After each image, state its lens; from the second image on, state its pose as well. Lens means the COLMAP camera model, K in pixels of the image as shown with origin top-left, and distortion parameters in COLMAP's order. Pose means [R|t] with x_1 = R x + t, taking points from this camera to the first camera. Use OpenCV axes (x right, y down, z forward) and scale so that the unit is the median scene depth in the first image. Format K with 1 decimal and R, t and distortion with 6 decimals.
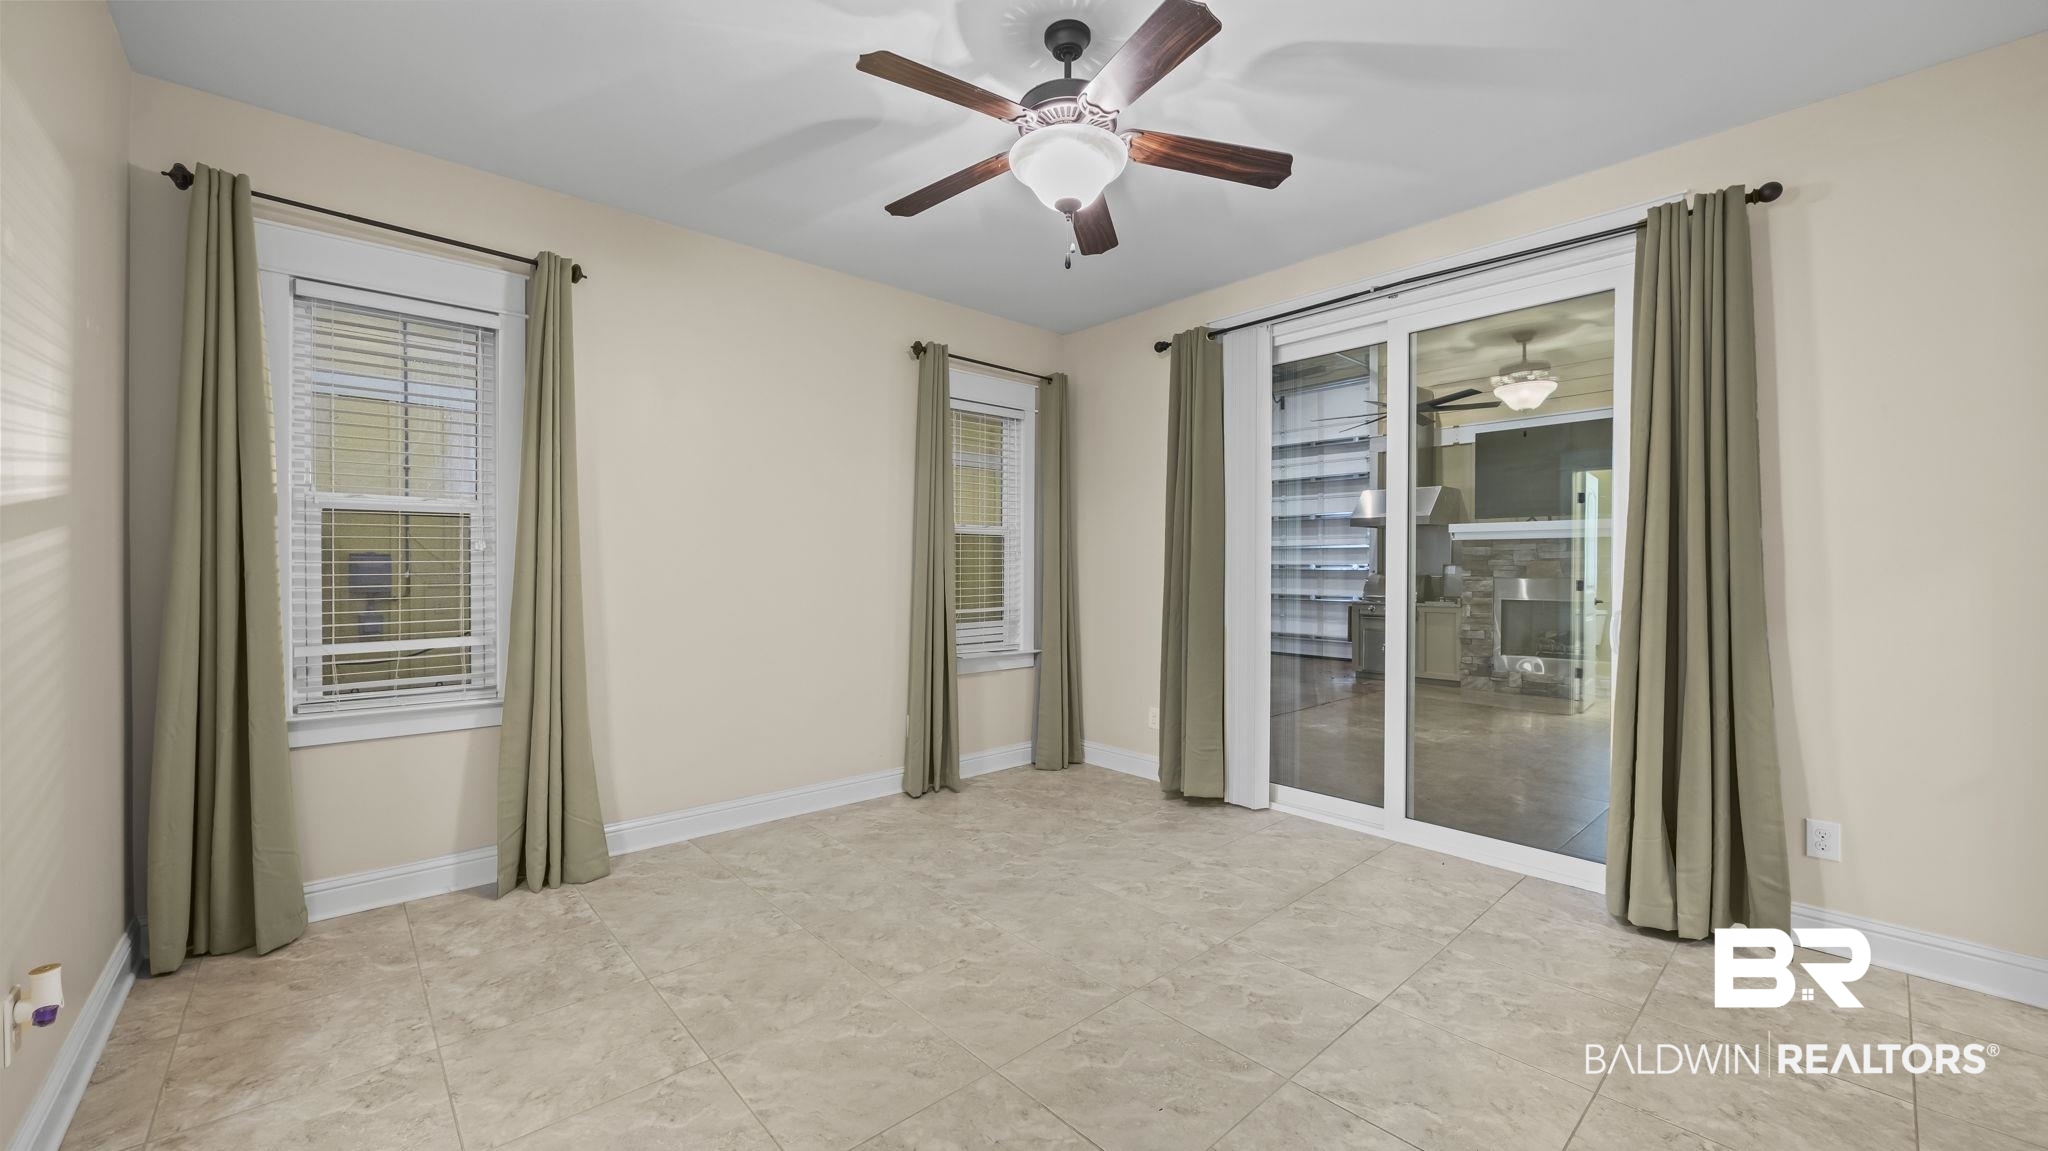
lens RADIAL K [[781.0, 0, 1022.7], [0, 781.0, 572.4], [0, 0, 1]] dist [-0.001169, -0.000268]
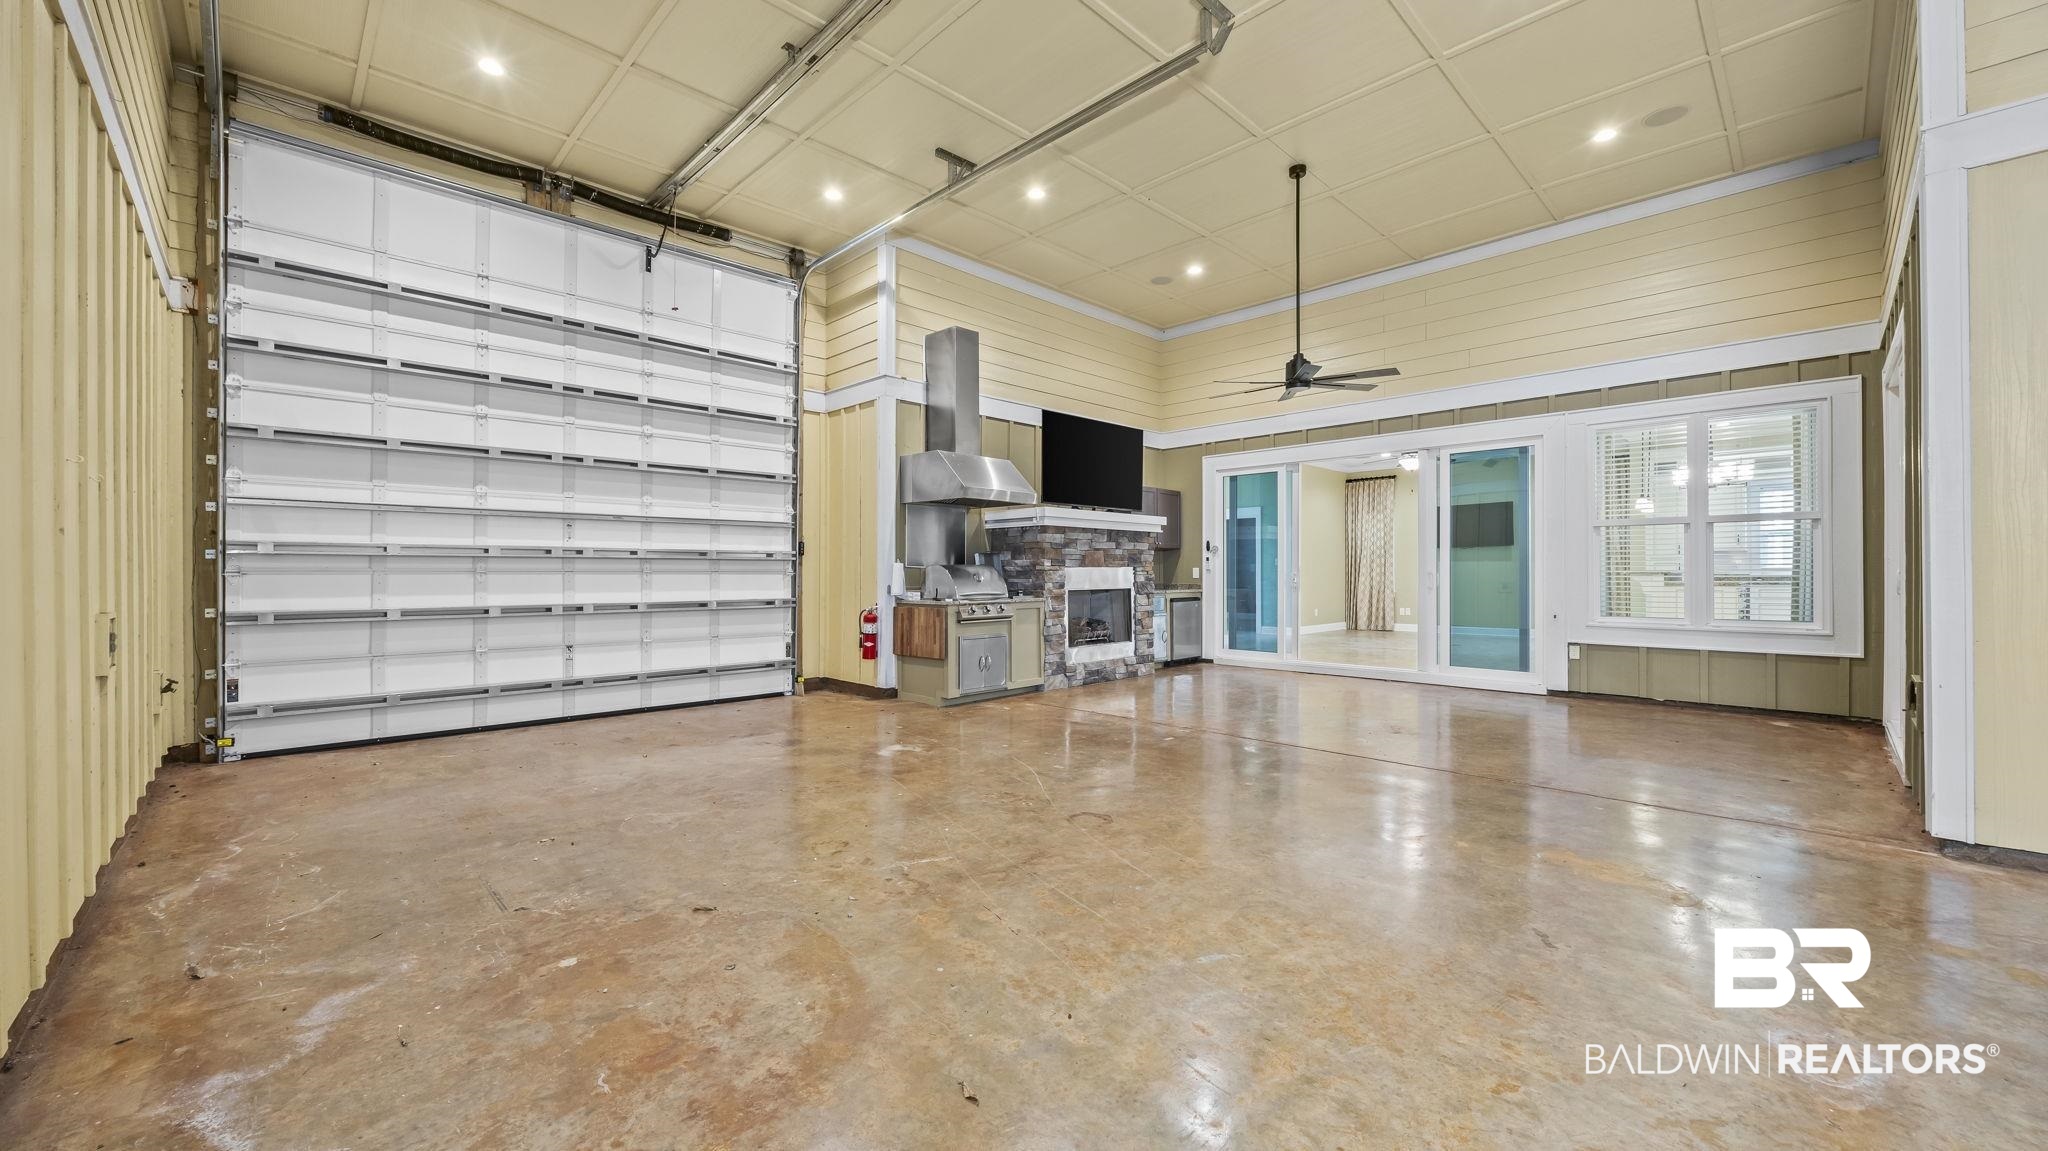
lens RADIAL K [[778.9, 0, 1021.6], [0, 778.9, 567.9], [0, 0, 1]] dist [-0.001236, -0.000039]
pose [[-0.038183, 0.000557, 0.999271, -0.331682], [0.006473, 0.999979, -0.000310, 0.007390], [-0.999250, 0.006456, -0.038185, 1.081613]]
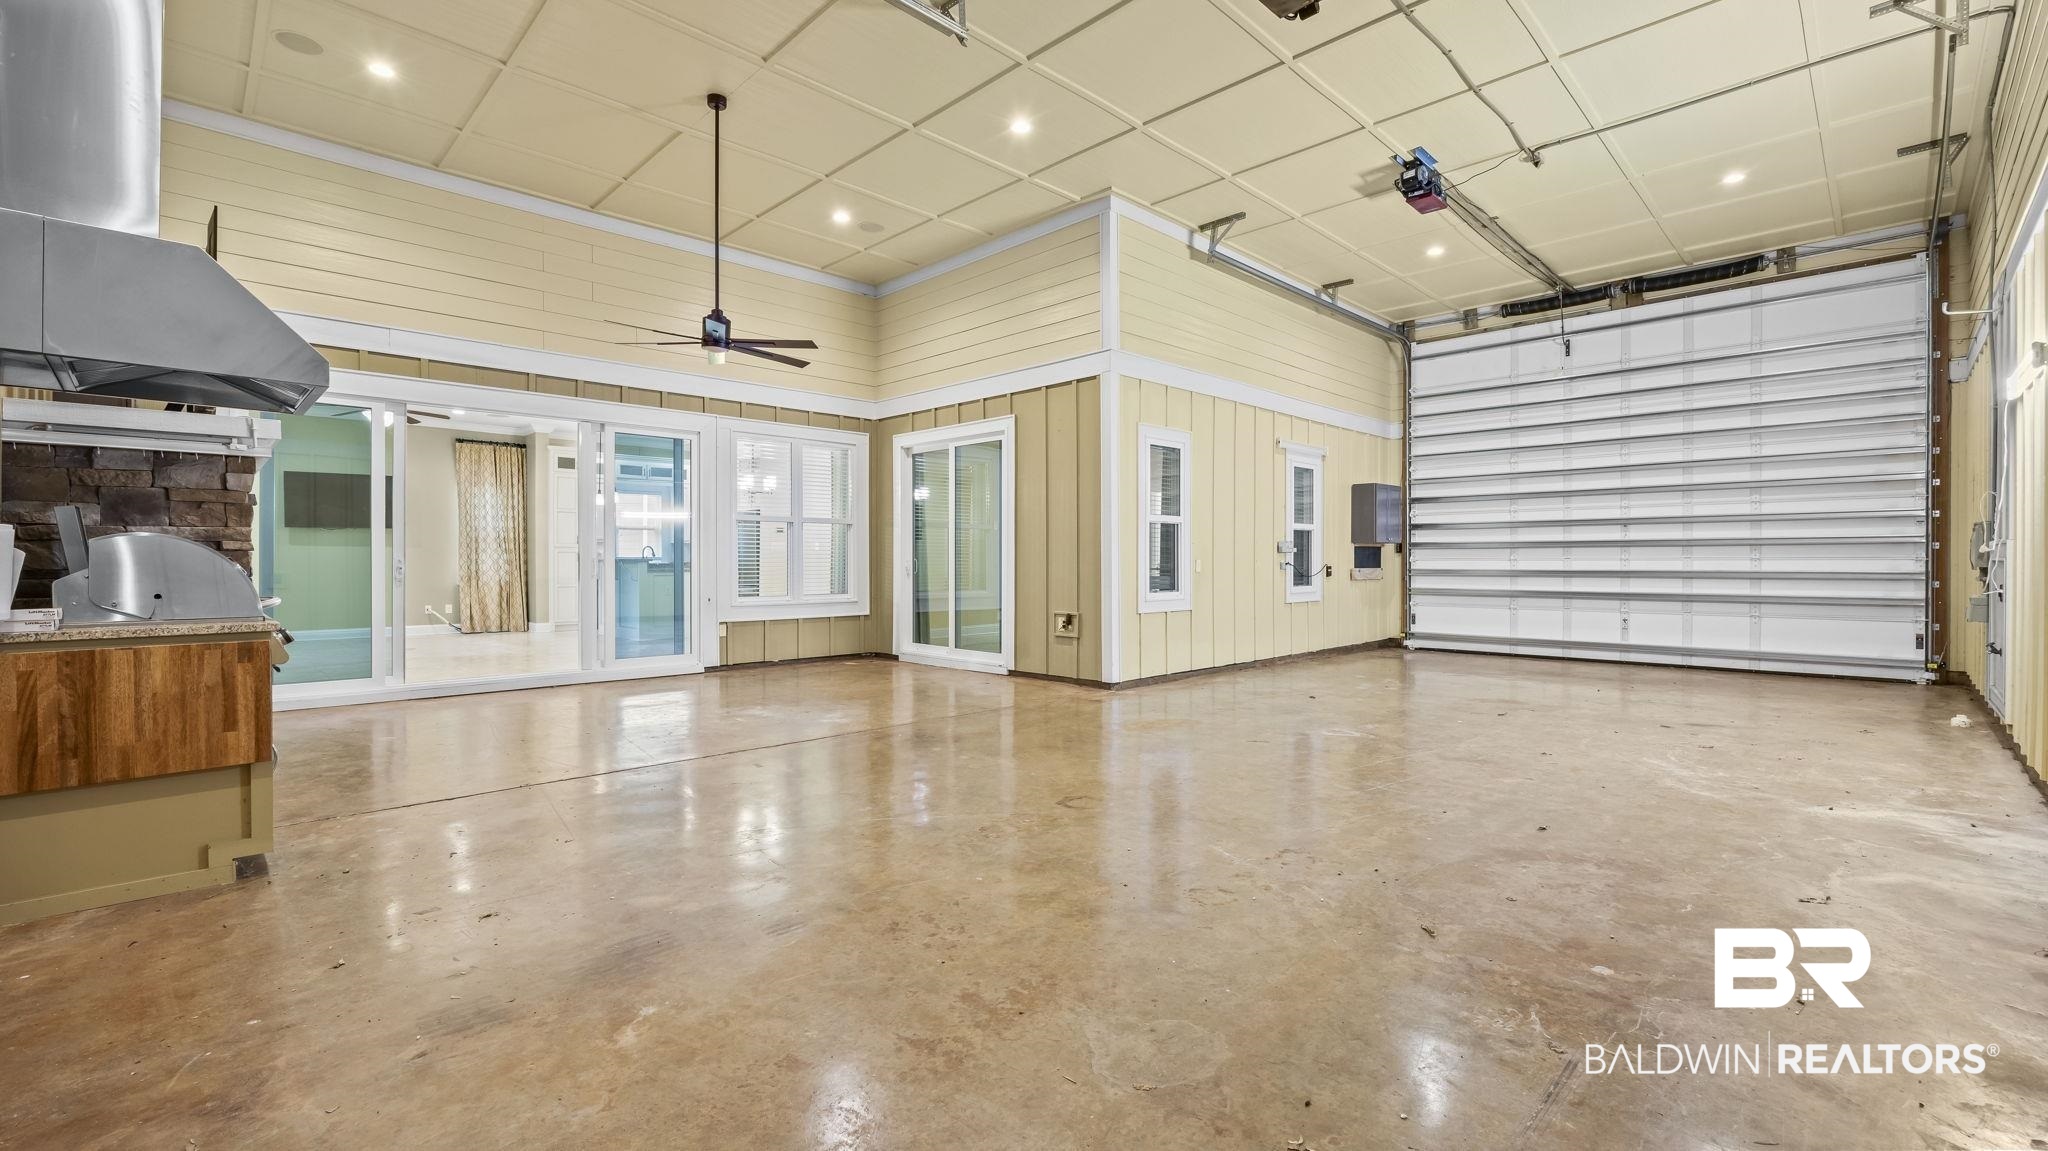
lens RADIAL K [[852.3, 0, 1029.4], [0, 852.3, 569.8], [0, 0, 1]] dist [-0.004462, -0.000340]
pose [[-0.998895, -0.004376, -0.046790, 0.161743], [-0.005086, 0.999873, 0.015077, 0.010569], [0.046719, 0.015298, -0.998791, 1.509559]]
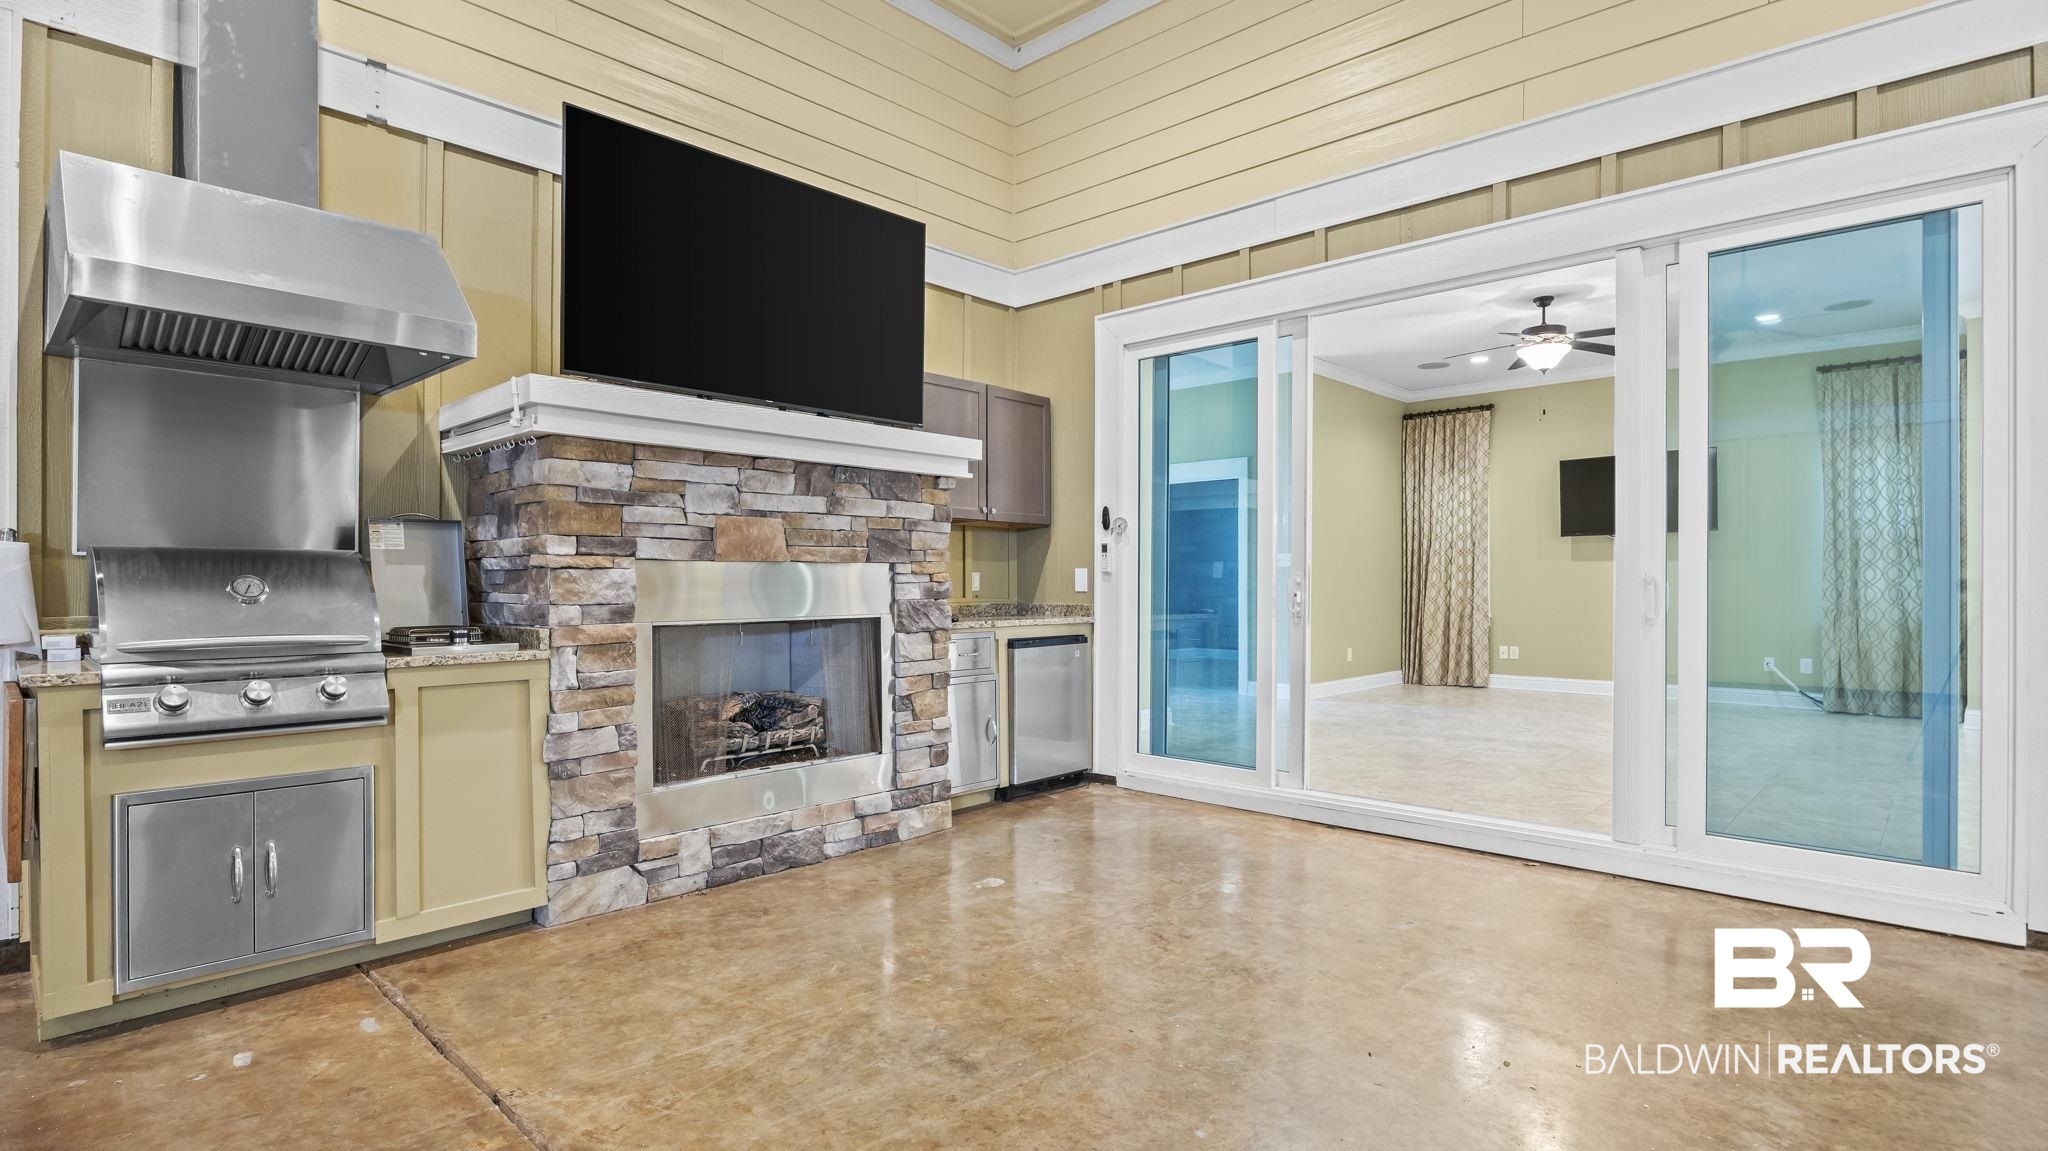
lens RADIAL K [[996.2, 0, 1013.1], [0, 996.2, 577.3], [0, 0, 1]] dist [-0.011113, -0.000585]
pose [[-0.073000, -0.000902, 0.997331, 0.172707], [0.002971, 0.999995, 0.001122, 0.013886], [-0.997327, 0.003045, -0.072997, 0.867218]]
